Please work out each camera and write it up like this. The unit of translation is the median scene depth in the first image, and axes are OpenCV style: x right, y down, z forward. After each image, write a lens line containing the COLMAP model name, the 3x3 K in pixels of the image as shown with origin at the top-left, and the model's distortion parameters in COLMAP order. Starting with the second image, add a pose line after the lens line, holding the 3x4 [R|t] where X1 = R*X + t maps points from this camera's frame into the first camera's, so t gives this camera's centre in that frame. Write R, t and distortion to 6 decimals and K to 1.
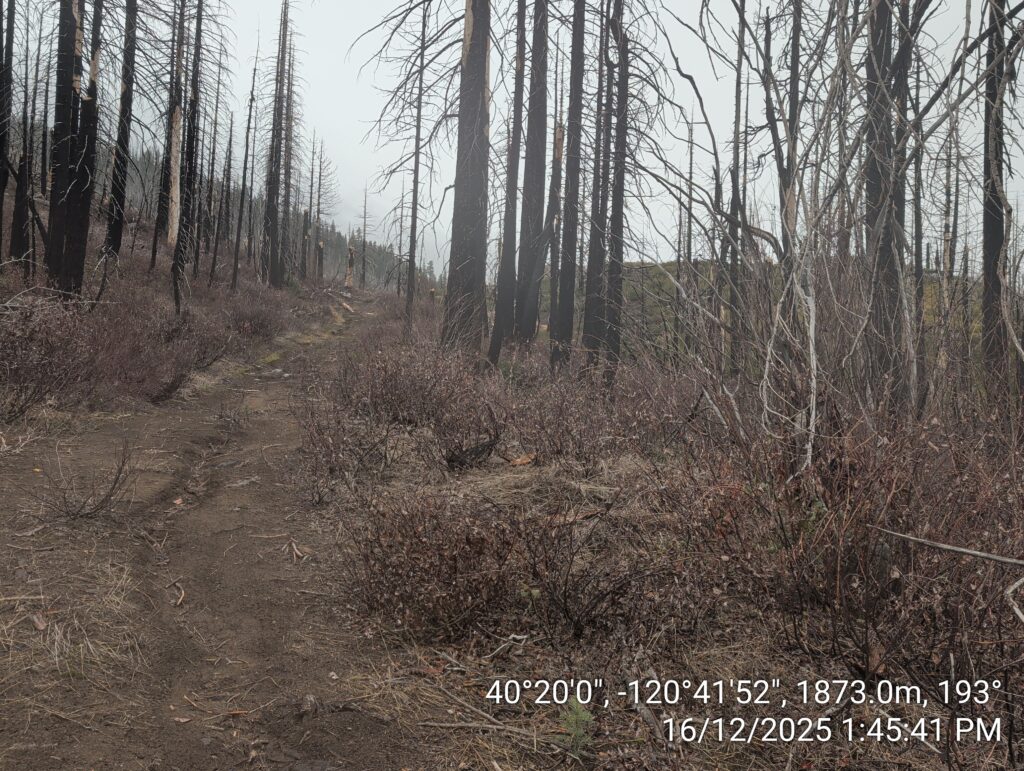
lens RADIAL K [[899.3, 0, 512.0], [0, 899.3, 385.5], [0, 0, 1]] dist [0.006745, -0.002379]
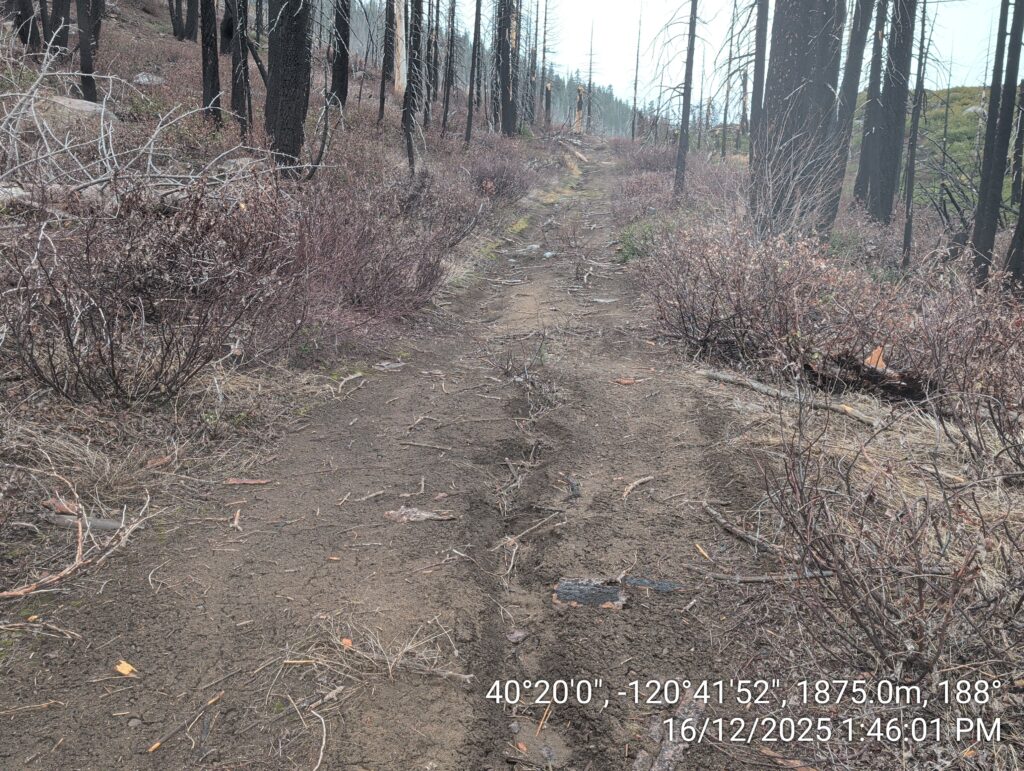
lens RADIAL K [[884.8, 0, 496.7], [0, 884.8, 385.0], [0, 0, 1]] dist [0.095640, -0.042744]
pose [[0.967647, 0.035438, -0.249807, -0.052314], [0.006762, 0.986089, 0.166081, -0.014726], [0.252218, -0.162397, 0.953946, 0.126800]]
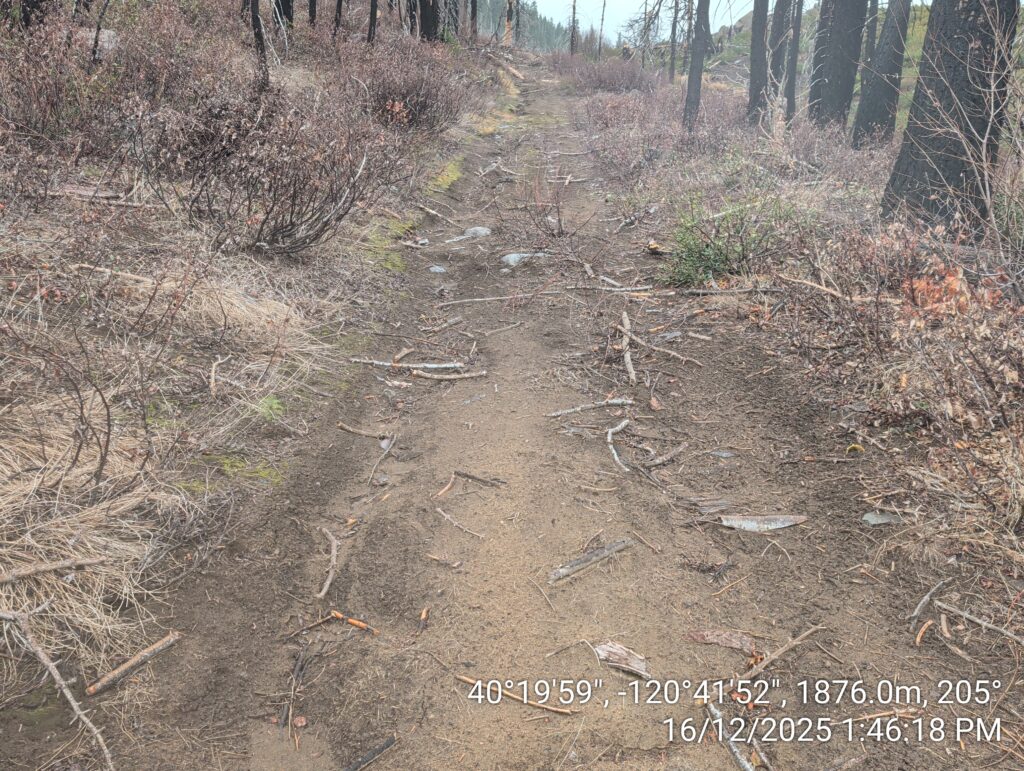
lens RADIAL K [[884.8, 0, 496.7], [0, 884.8, 385.0], [0, 0, 1]] dist [0.095640, -0.042744]
pose [[0.985384, 0.042116, -0.165059, -0.103269], [-0.000181, 0.969213, 0.246224, -0.027078], [0.170348, -0.242595, 0.955055, 0.336763]]
